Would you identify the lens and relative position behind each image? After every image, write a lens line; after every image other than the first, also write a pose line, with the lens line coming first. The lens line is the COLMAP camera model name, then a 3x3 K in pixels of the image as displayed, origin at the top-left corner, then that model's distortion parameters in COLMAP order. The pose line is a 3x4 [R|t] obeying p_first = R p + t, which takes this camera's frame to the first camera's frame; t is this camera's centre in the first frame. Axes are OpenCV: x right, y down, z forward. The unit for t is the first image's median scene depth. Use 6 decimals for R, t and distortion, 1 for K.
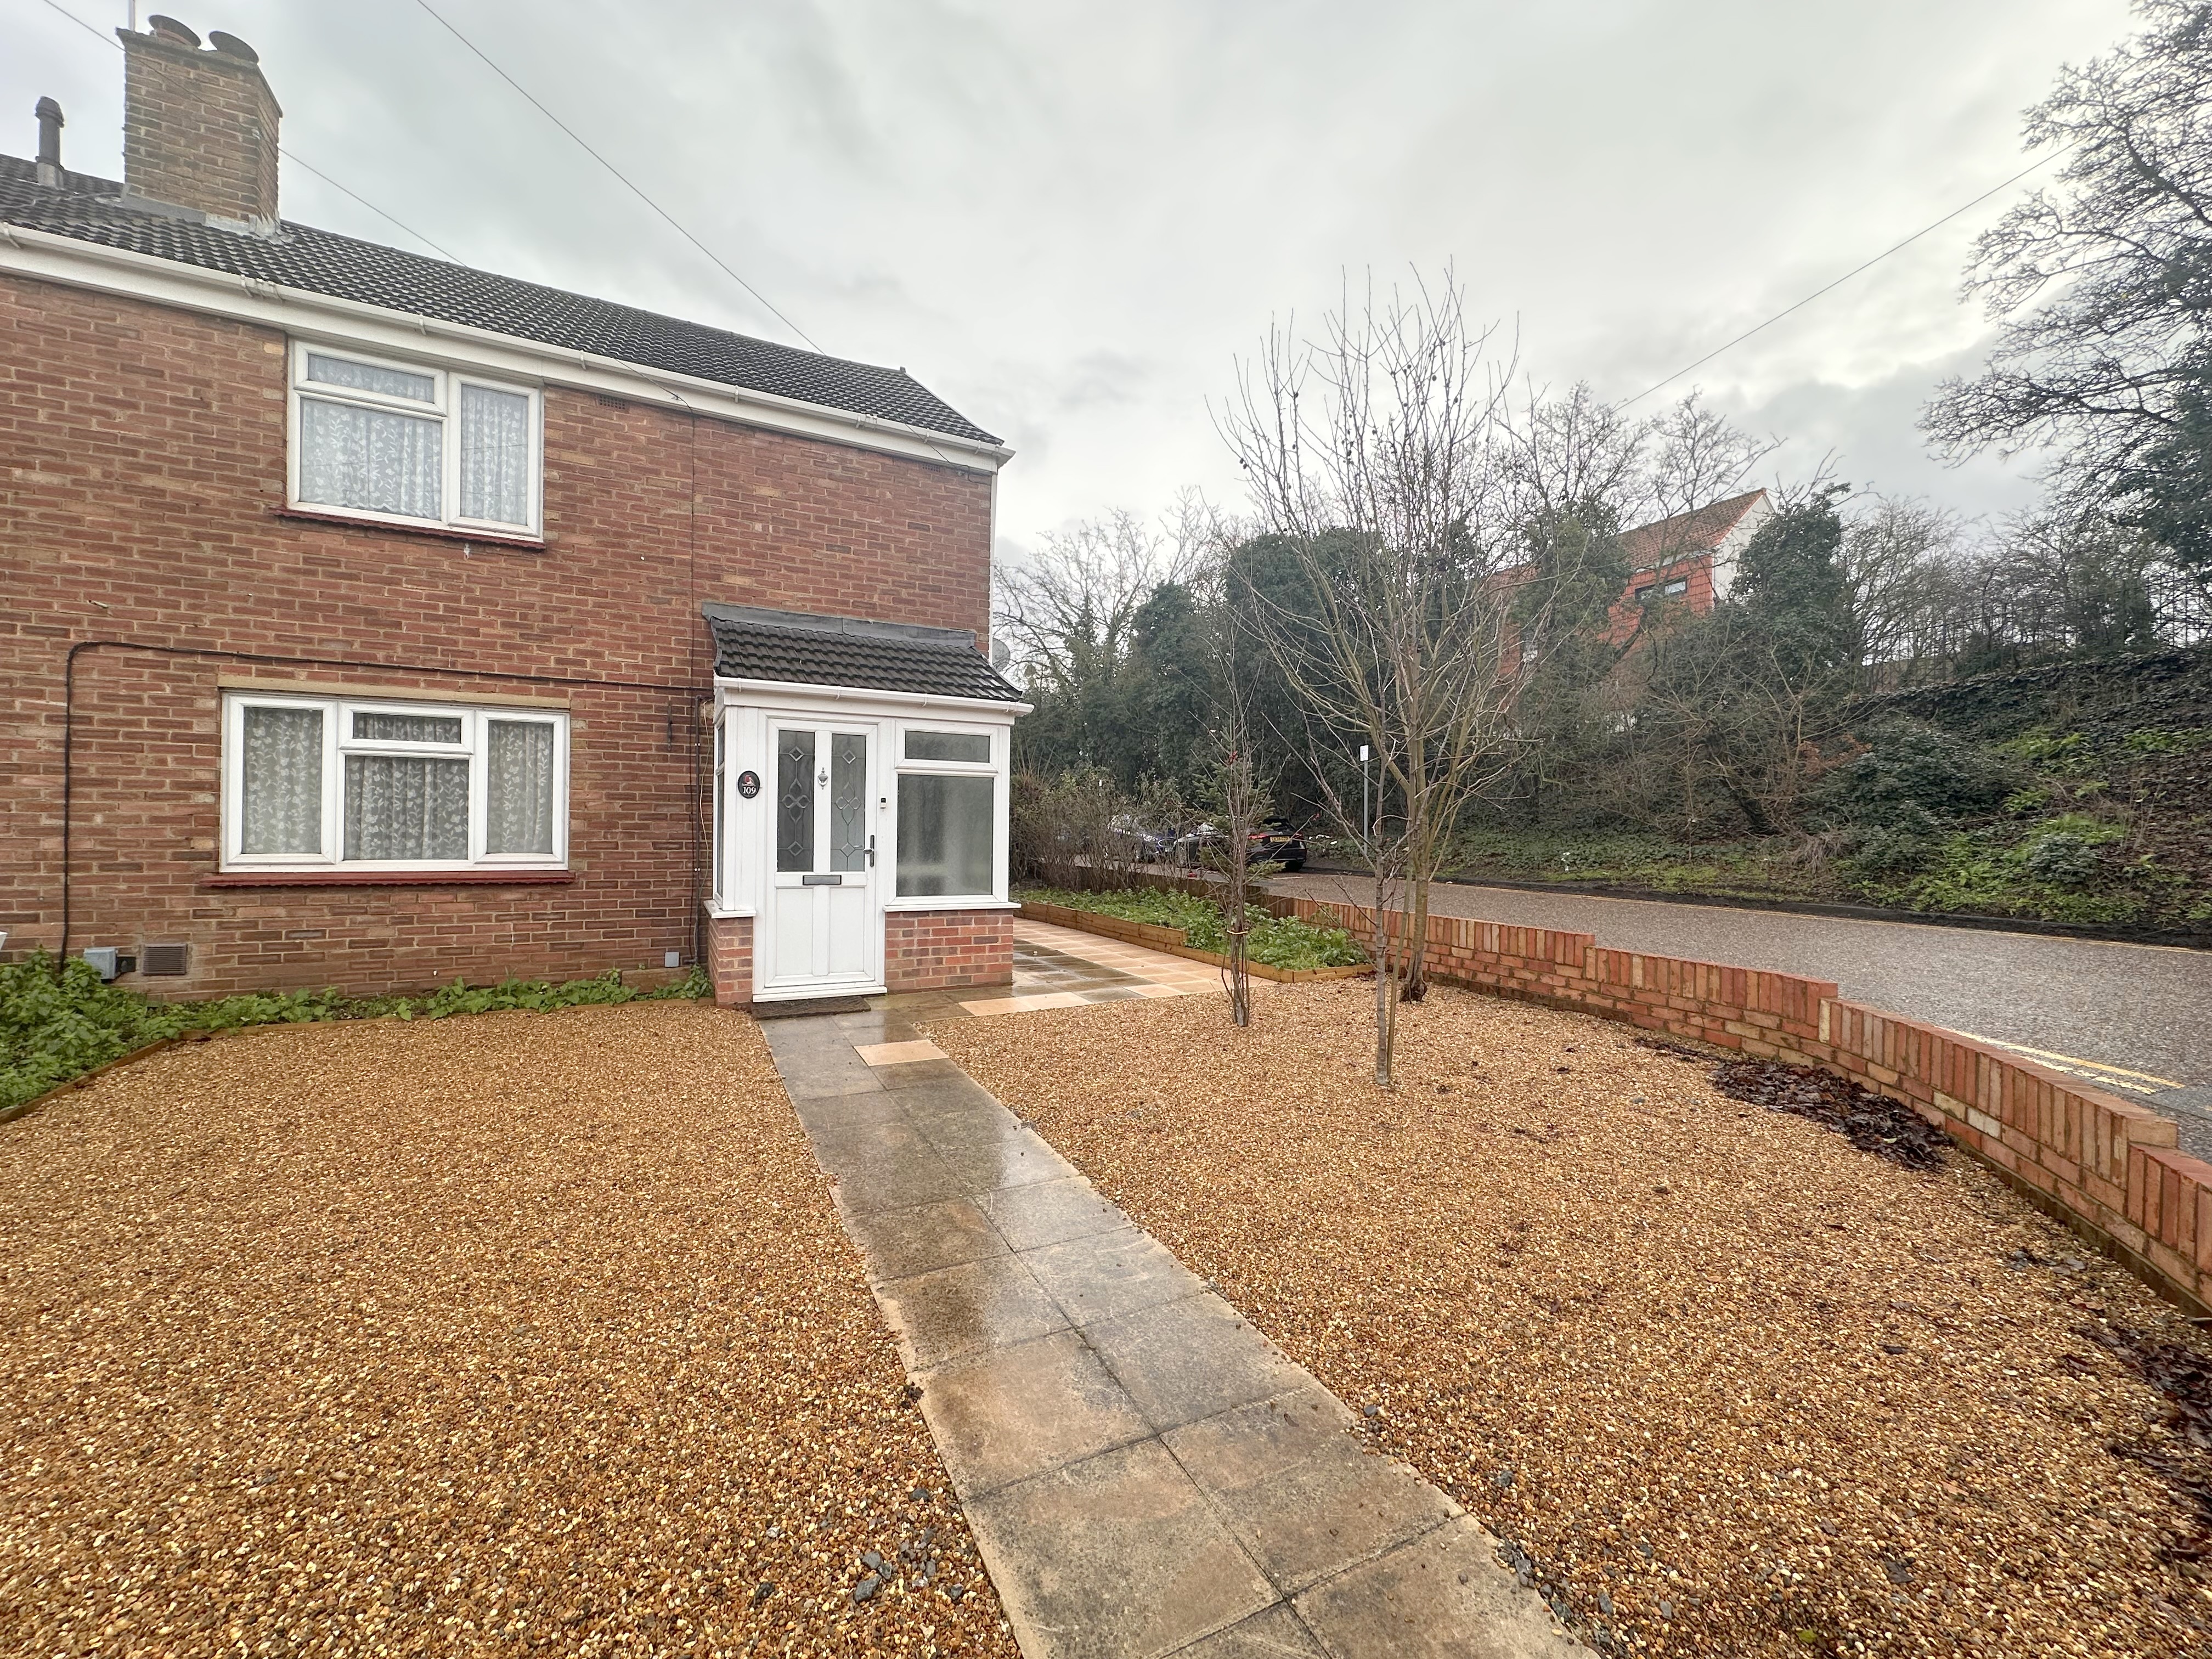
lens RADIAL K [[876.2, 0, 1108.8], [0, 876.2, 831.1], [0, 0, 1]] dist [-0.001045, -0.000988]
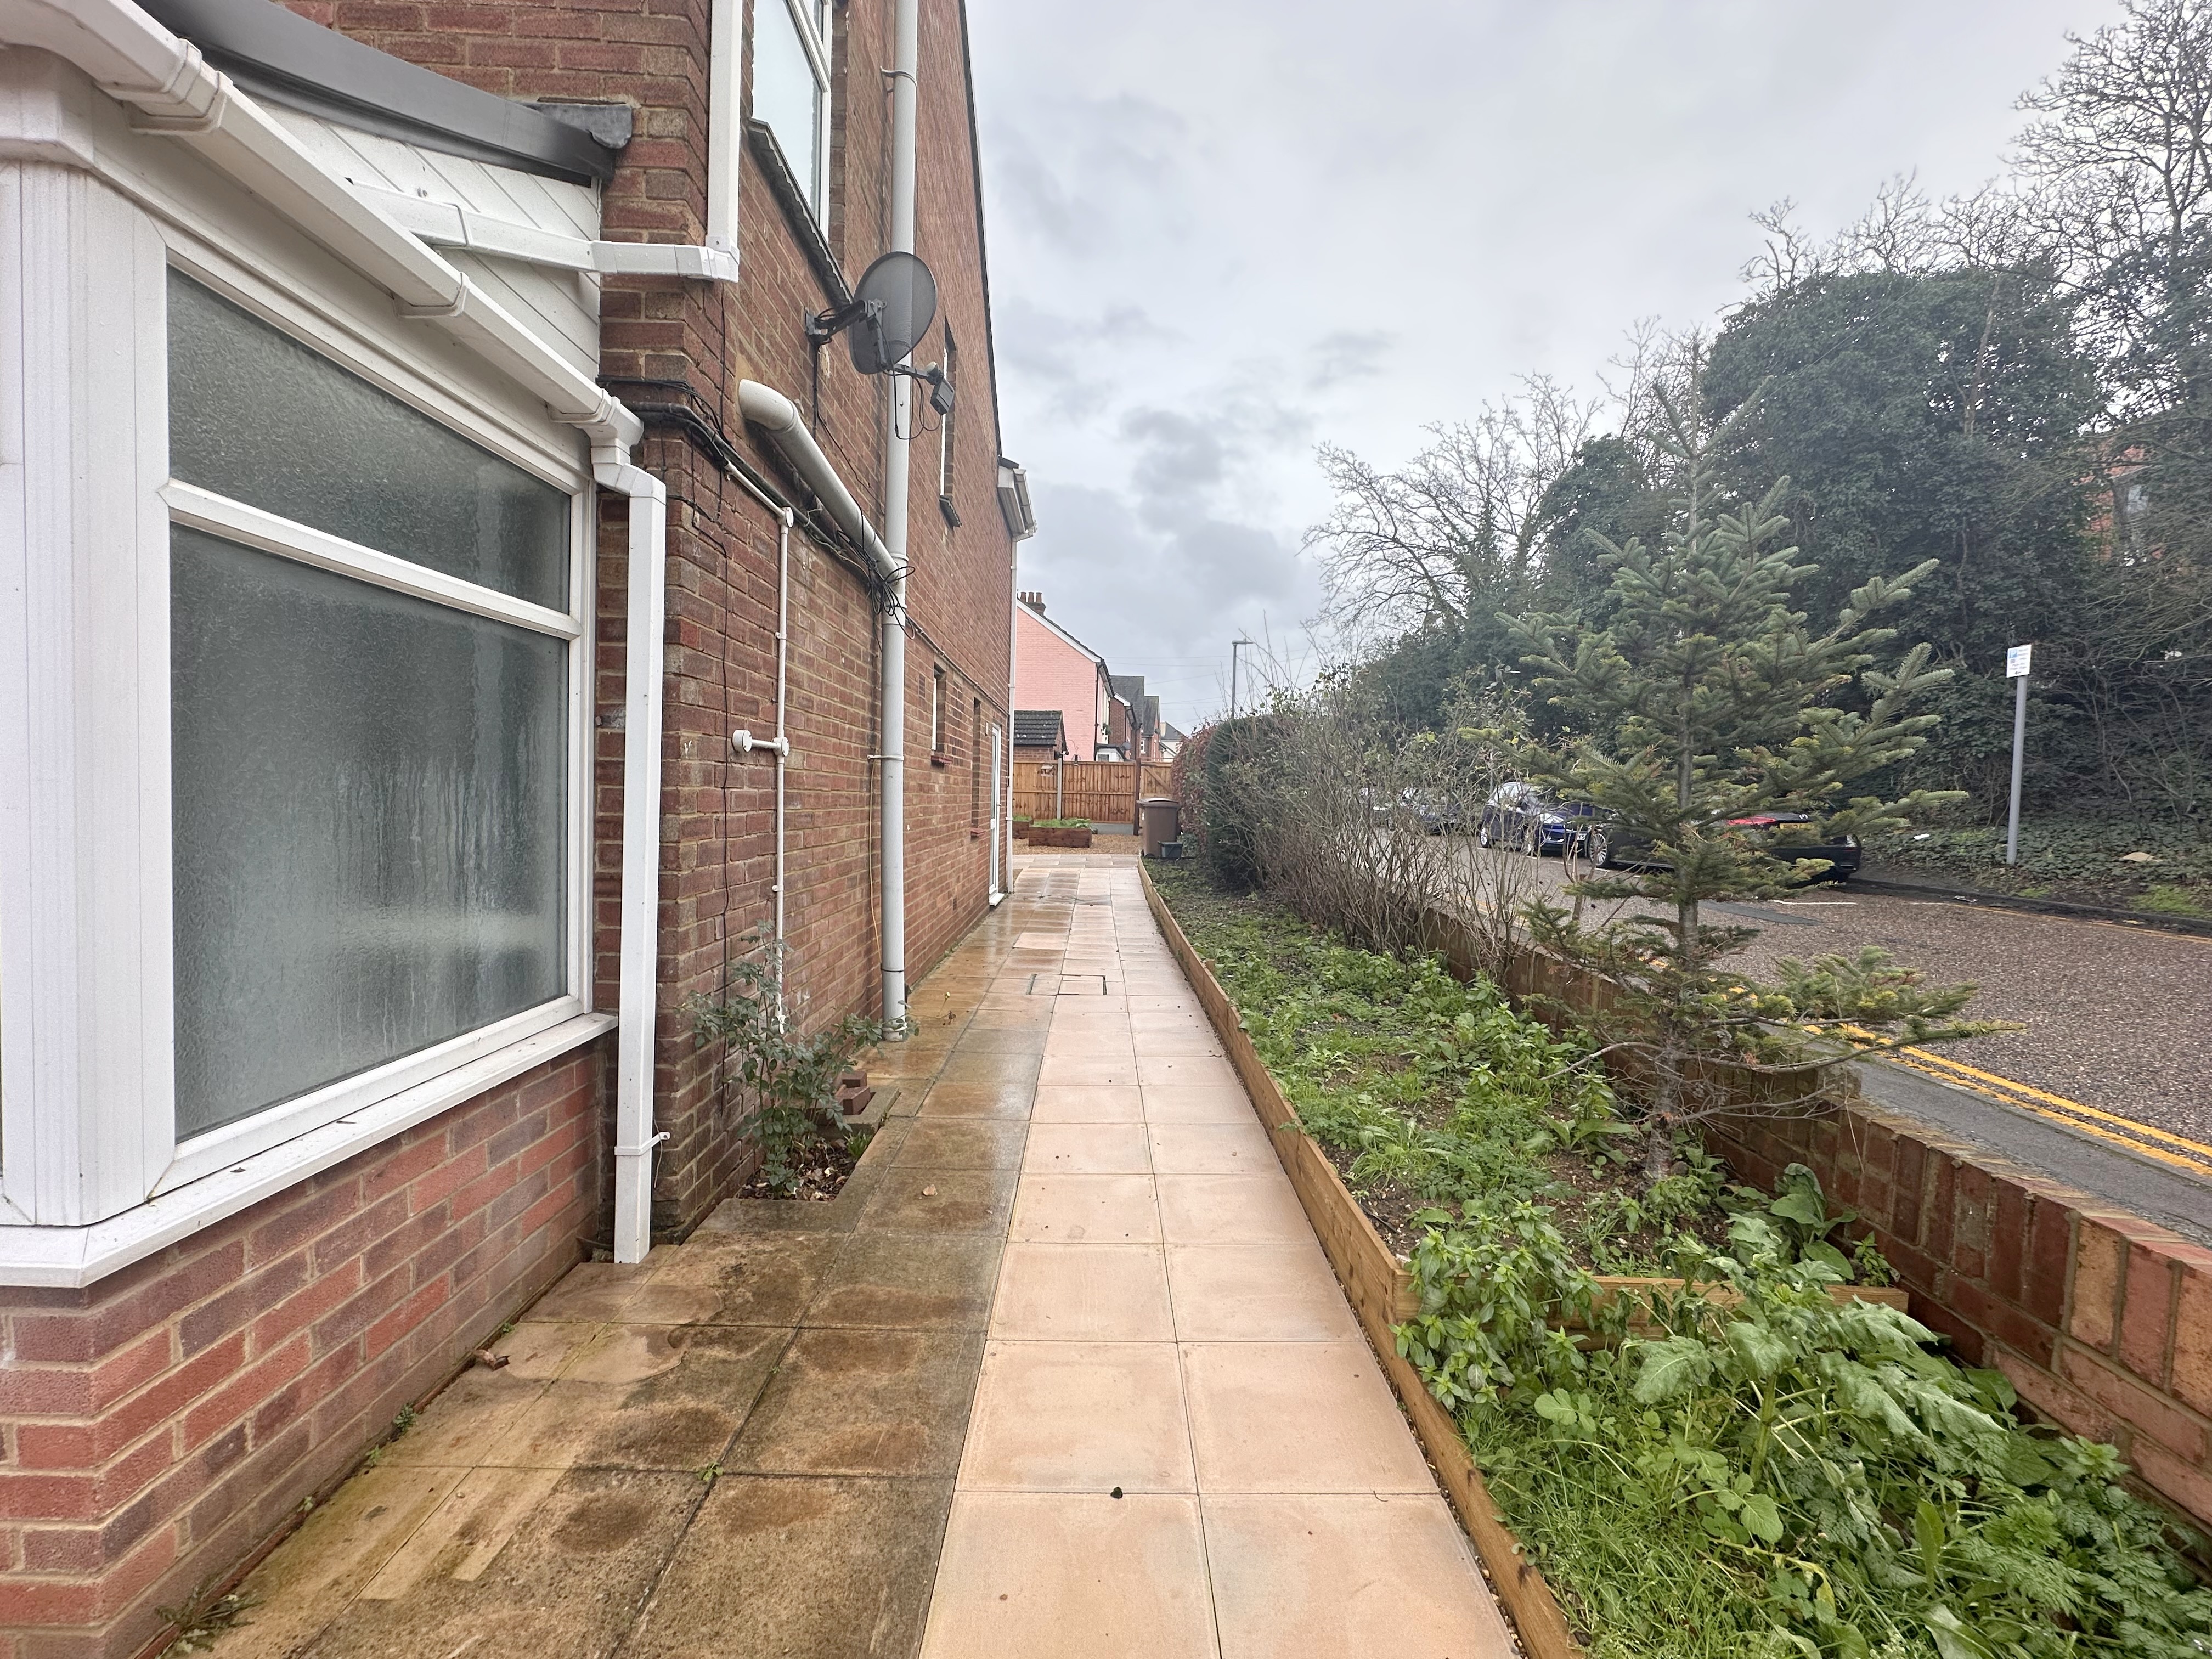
lens RADIAL K [[876.2, 0, 1109.2], [0, 876.2, 829.1], [0, 0, 1]] dist [-0.001045, -0.000988]
pose [[0.897782, 0.031544, -0.439310, 0.023948], [-0.019073, 0.999281, 0.032775, 0.000304], [0.440028, -0.021046, 0.897737, 0.164622]]
